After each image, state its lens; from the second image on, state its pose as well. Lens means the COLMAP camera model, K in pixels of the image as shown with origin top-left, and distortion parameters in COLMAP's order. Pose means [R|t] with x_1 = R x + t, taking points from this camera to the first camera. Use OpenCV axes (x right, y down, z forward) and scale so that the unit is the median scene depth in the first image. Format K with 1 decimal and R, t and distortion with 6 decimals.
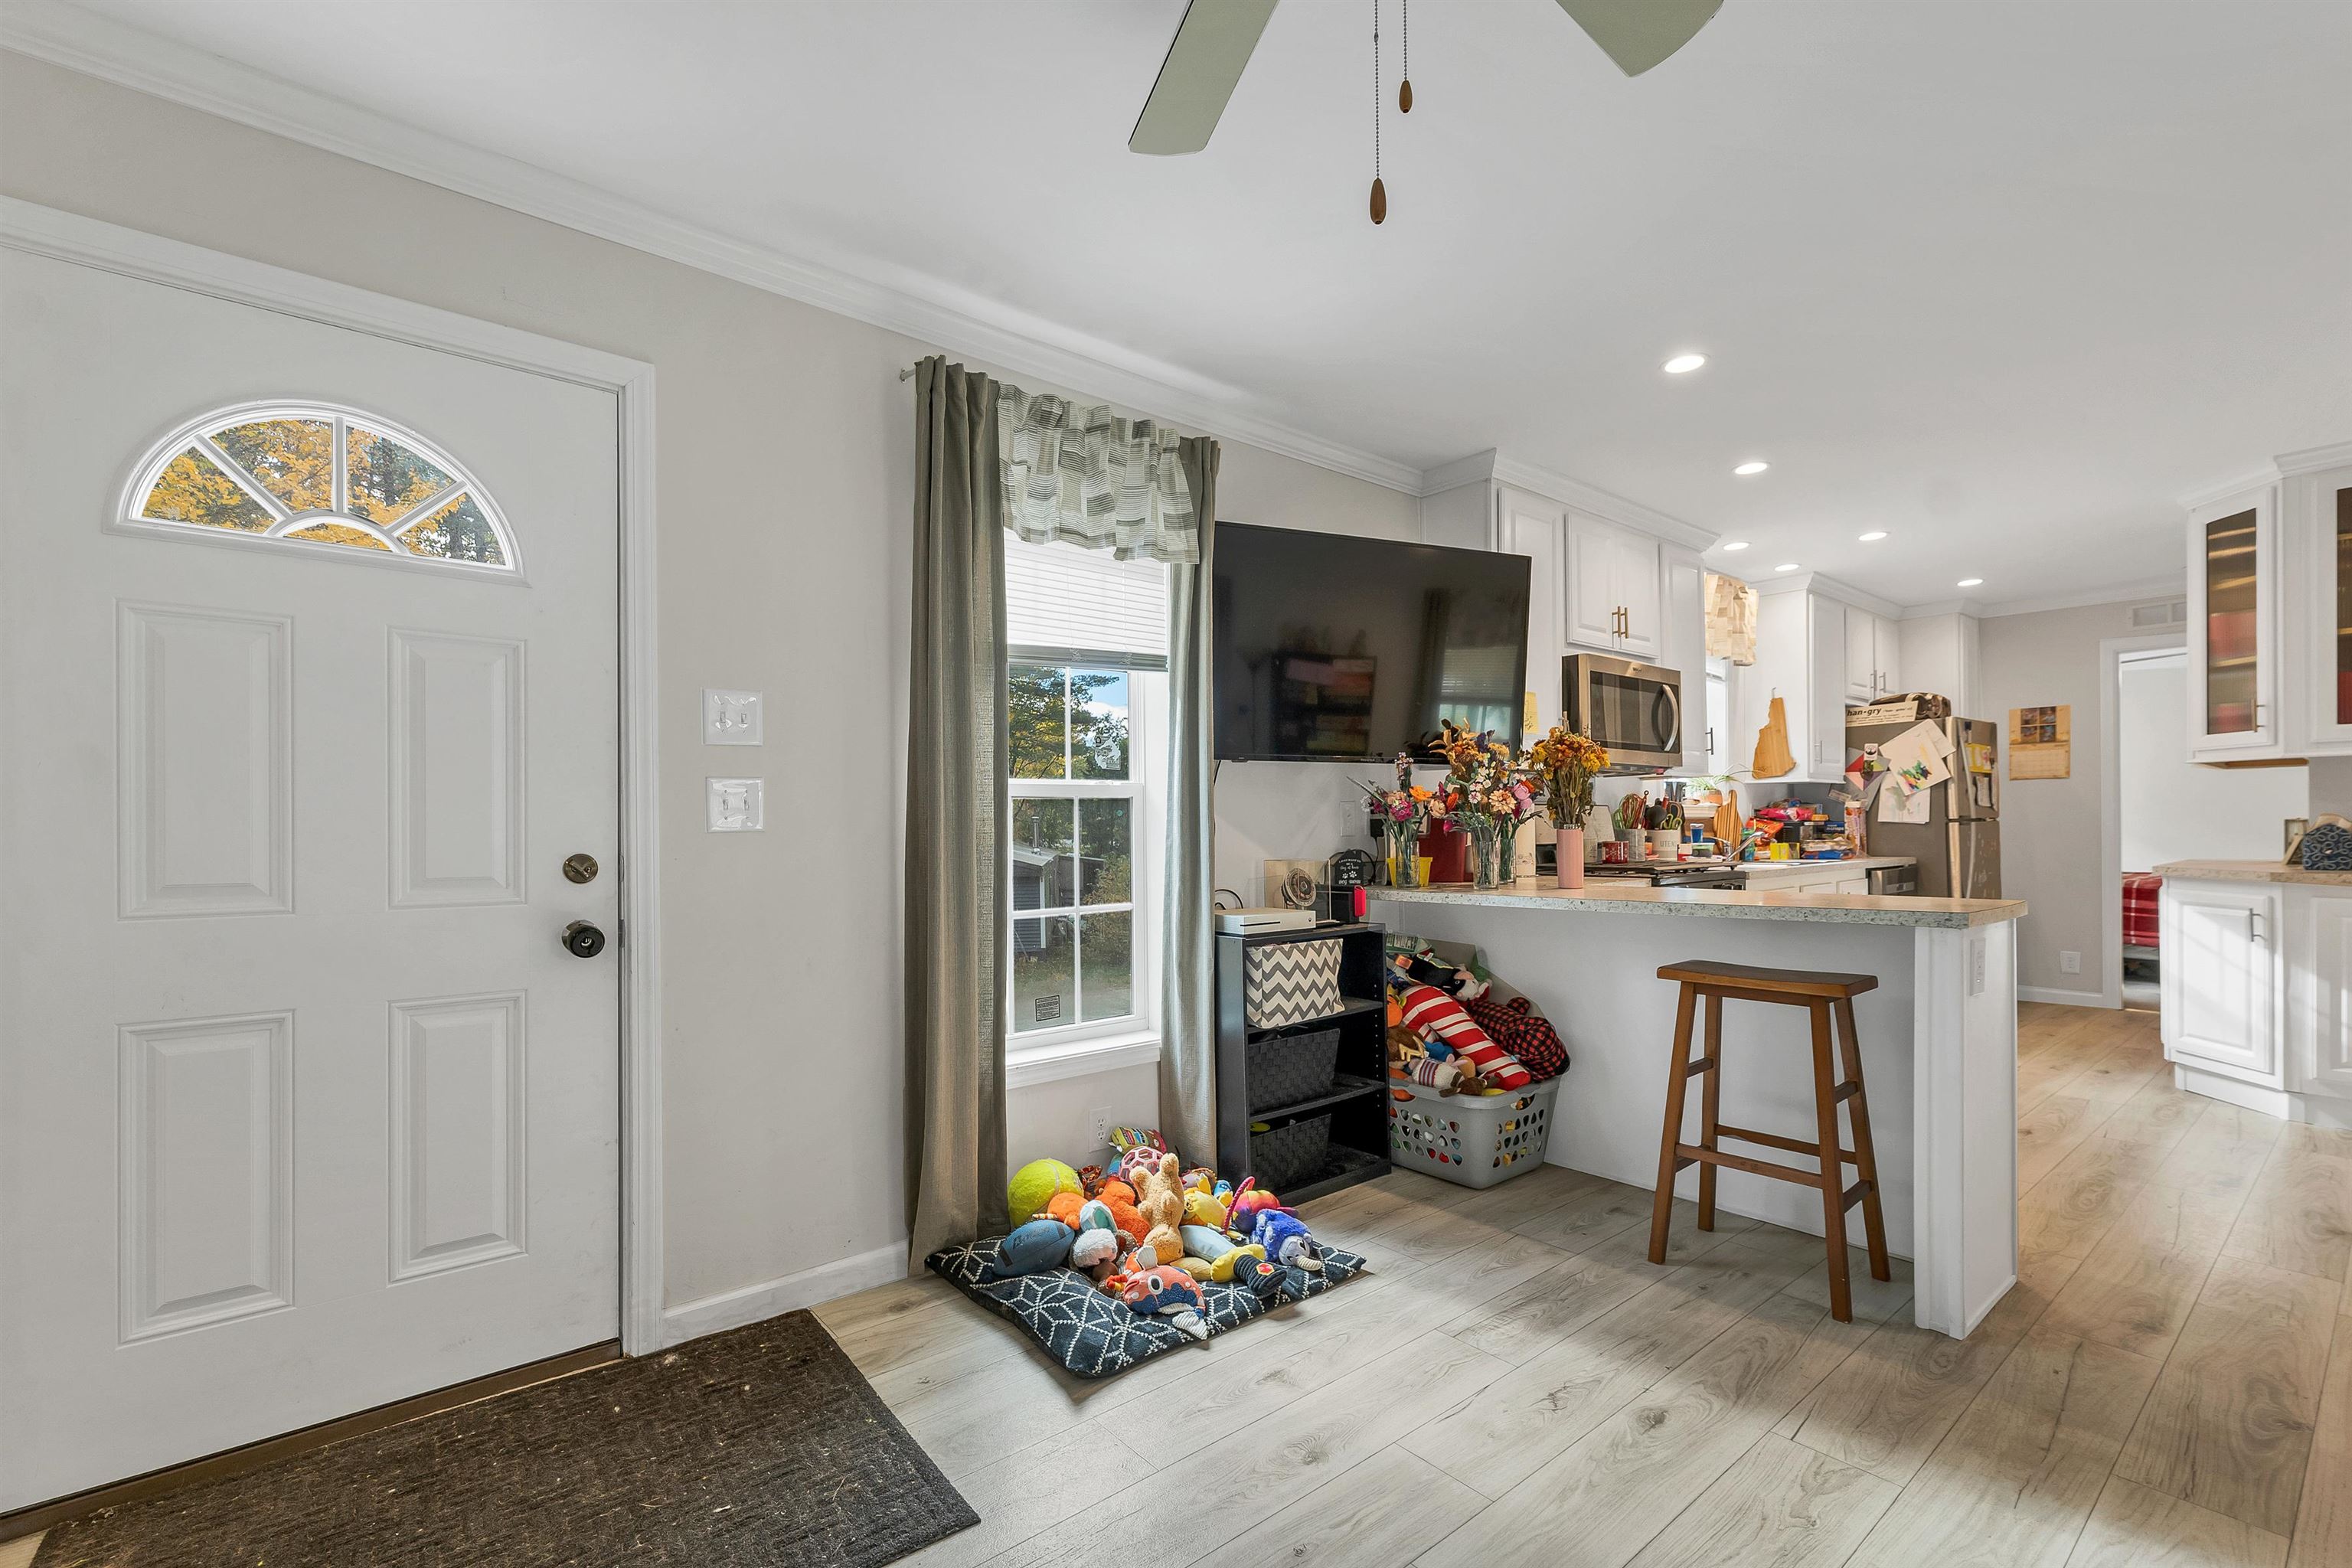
lens RADIAL K [[998.0, 0, 1166.8], [0, 998.0, 827.1], [0, 0, 1]] dist [0.002214, 0.000422]
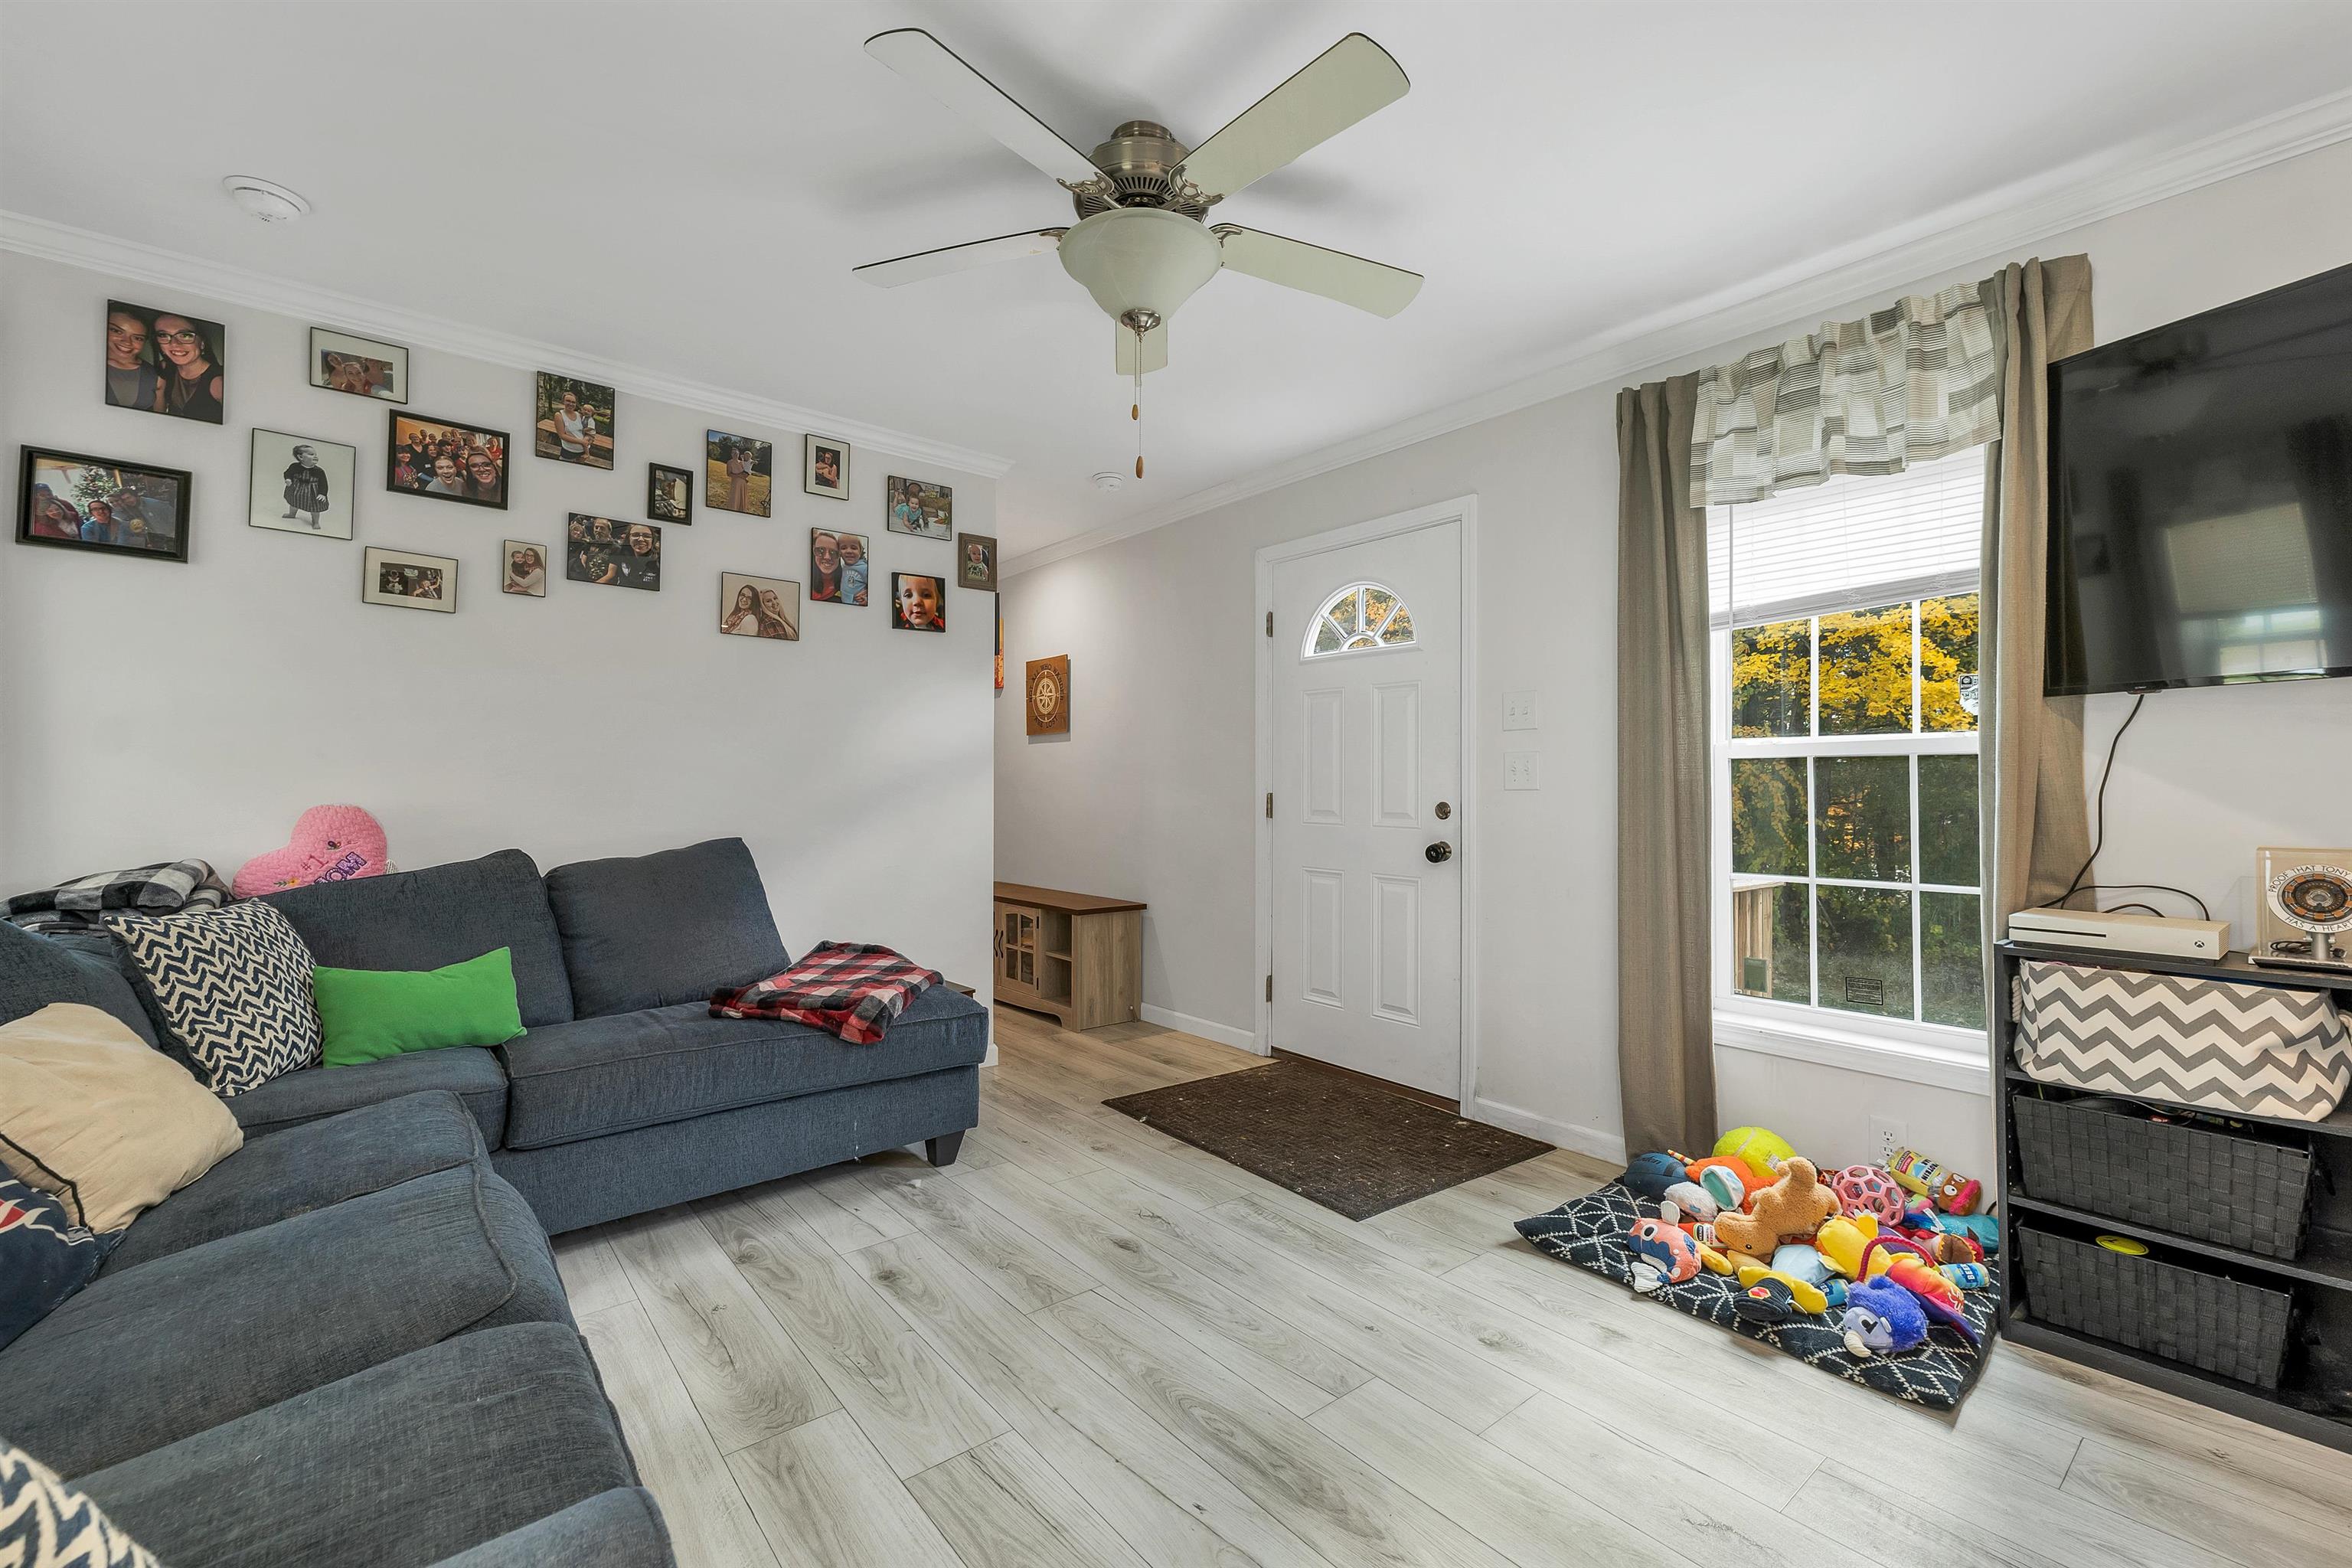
lens RADIAL K [[981.4, 0, 1170.8], [0, 981.4, 771.4], [0, 0, 1]] dist [0.000322, -0.000079]
pose [[0.014642, -0.009632, -0.999846, 0.687202], [-0.004014, 0.999945, -0.009692, -0.004490], [0.999885, 0.004155, 0.014603, 0.334737]]
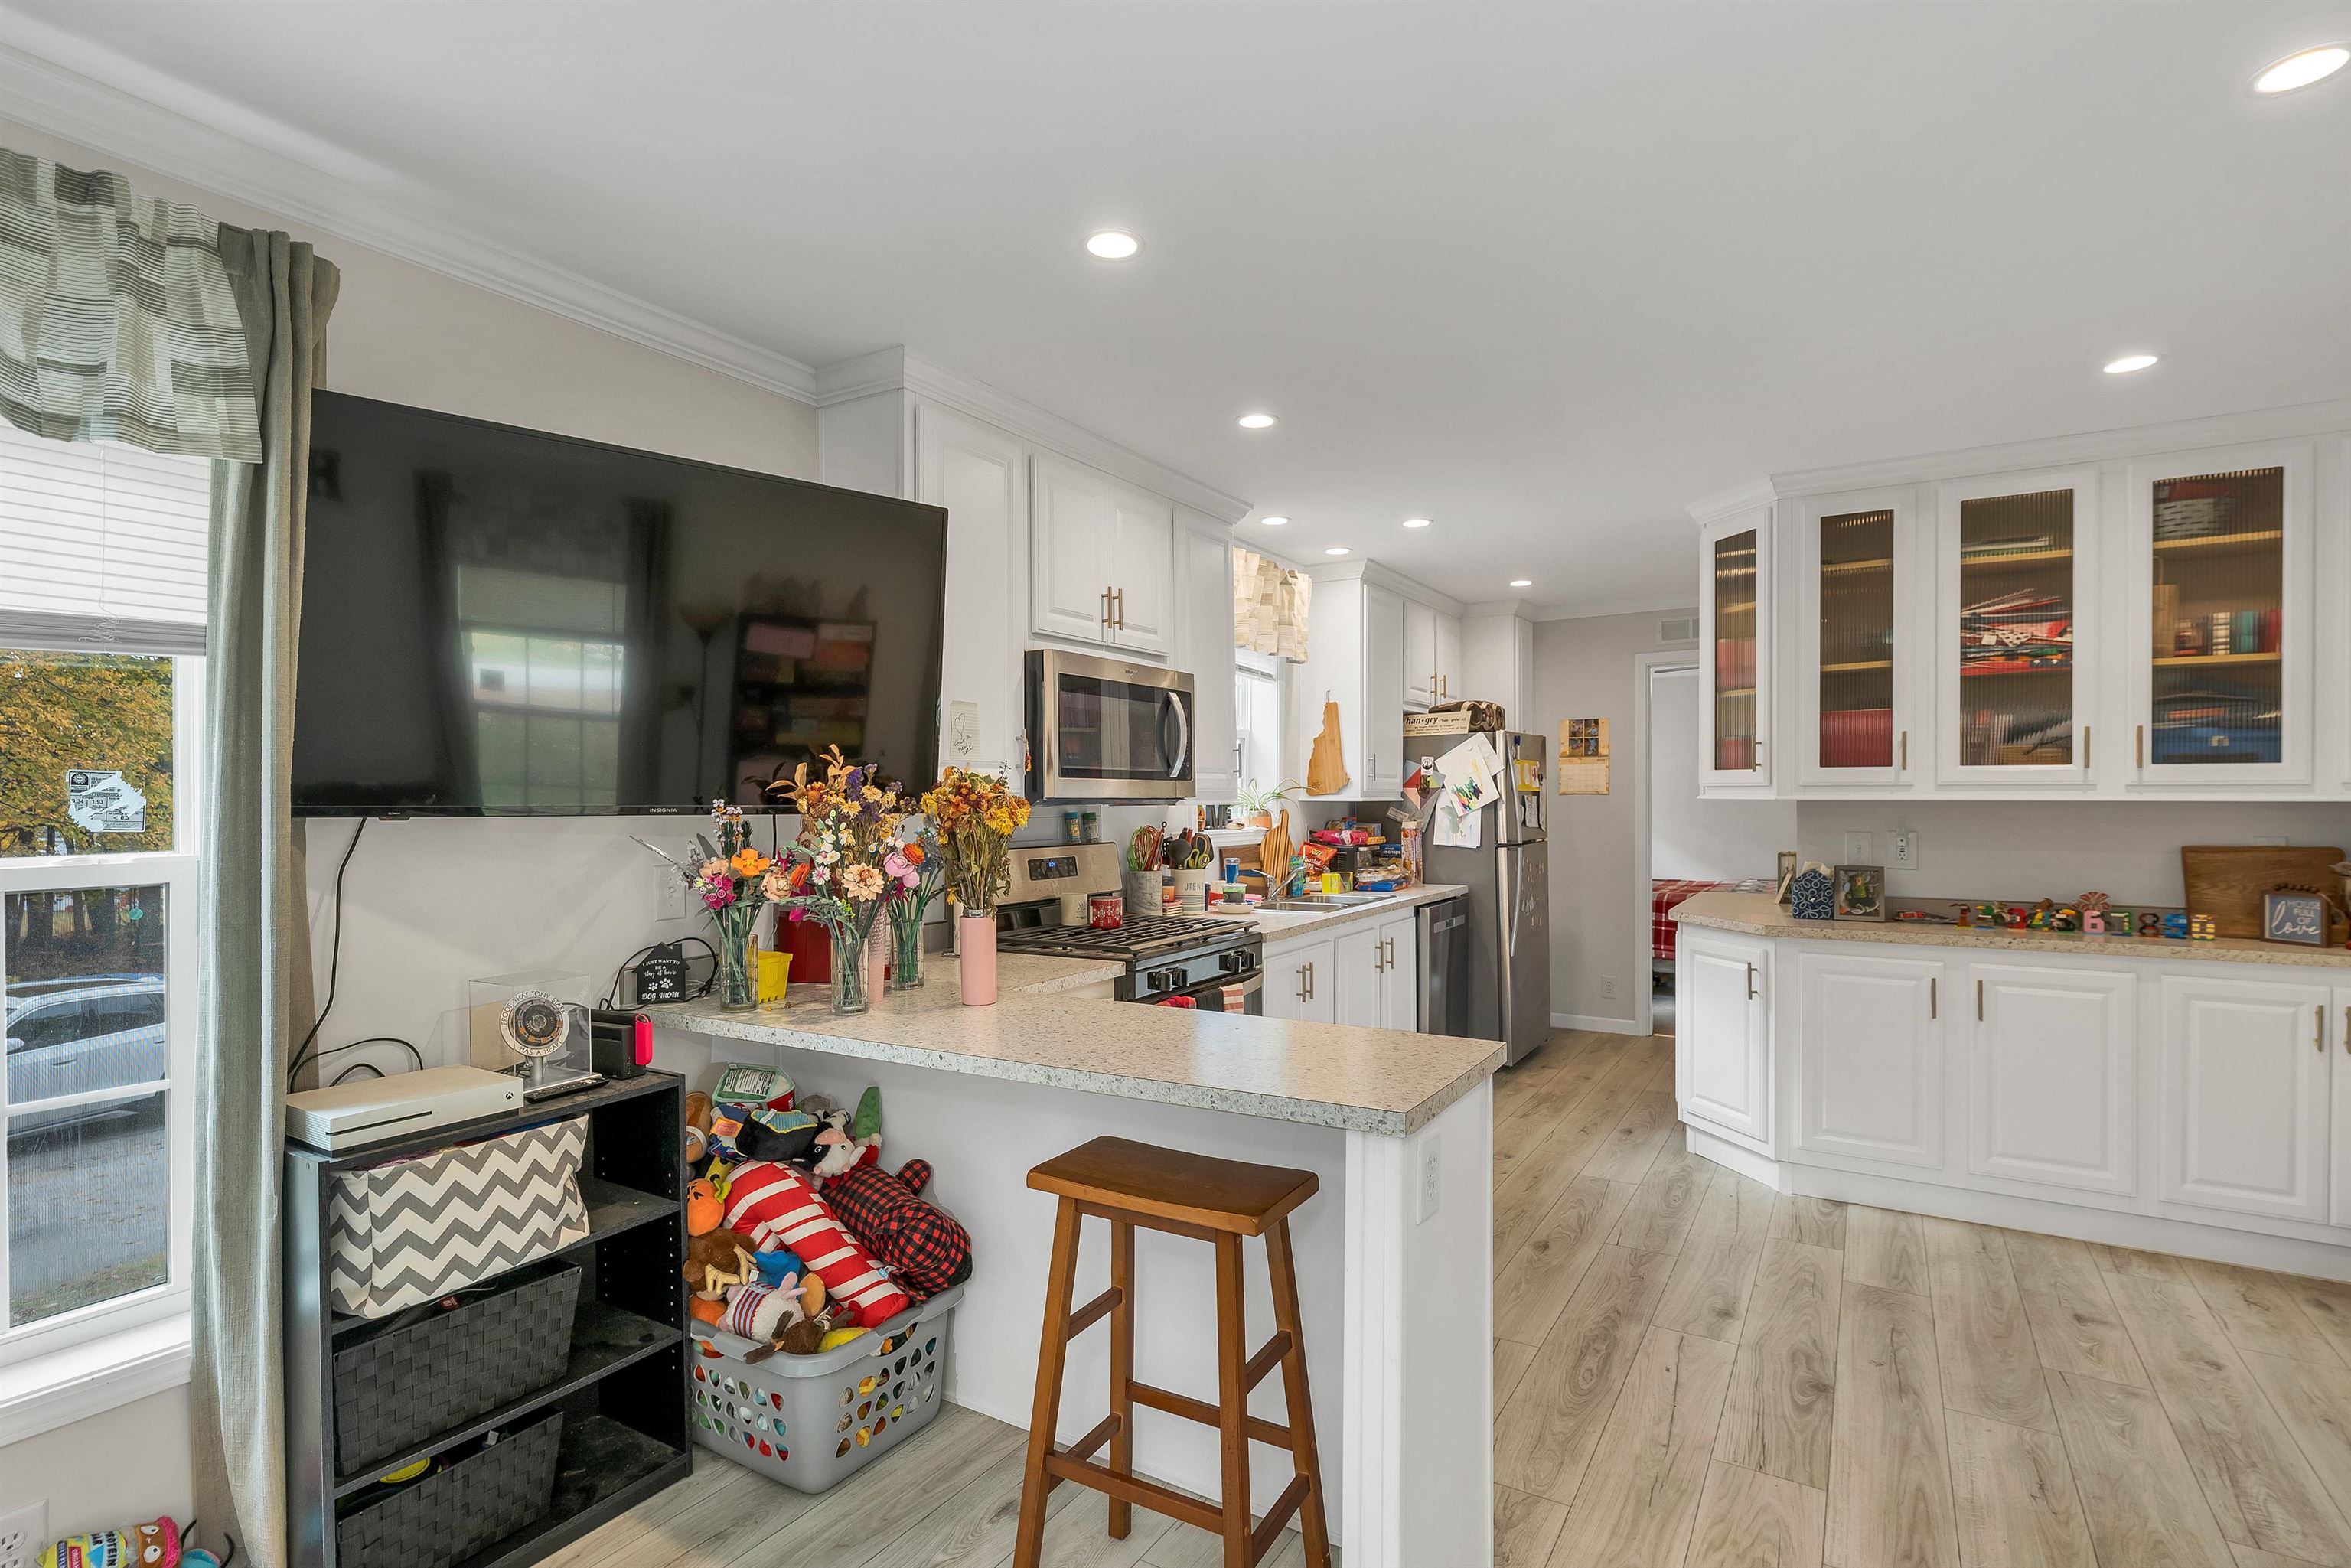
lens RADIAL K [[1125.6, 0, 1170.9], [0, 1125.6, 800.9], [0, 0, 1]] dist [-0.000384, 0.000318]
pose [[0.941347, 0.003946, 0.337417, 0.265004], [-0.004231, 0.999991, 0.000110, -0.075232], [-0.337414, -0.001531, 0.941355, 0.234493]]
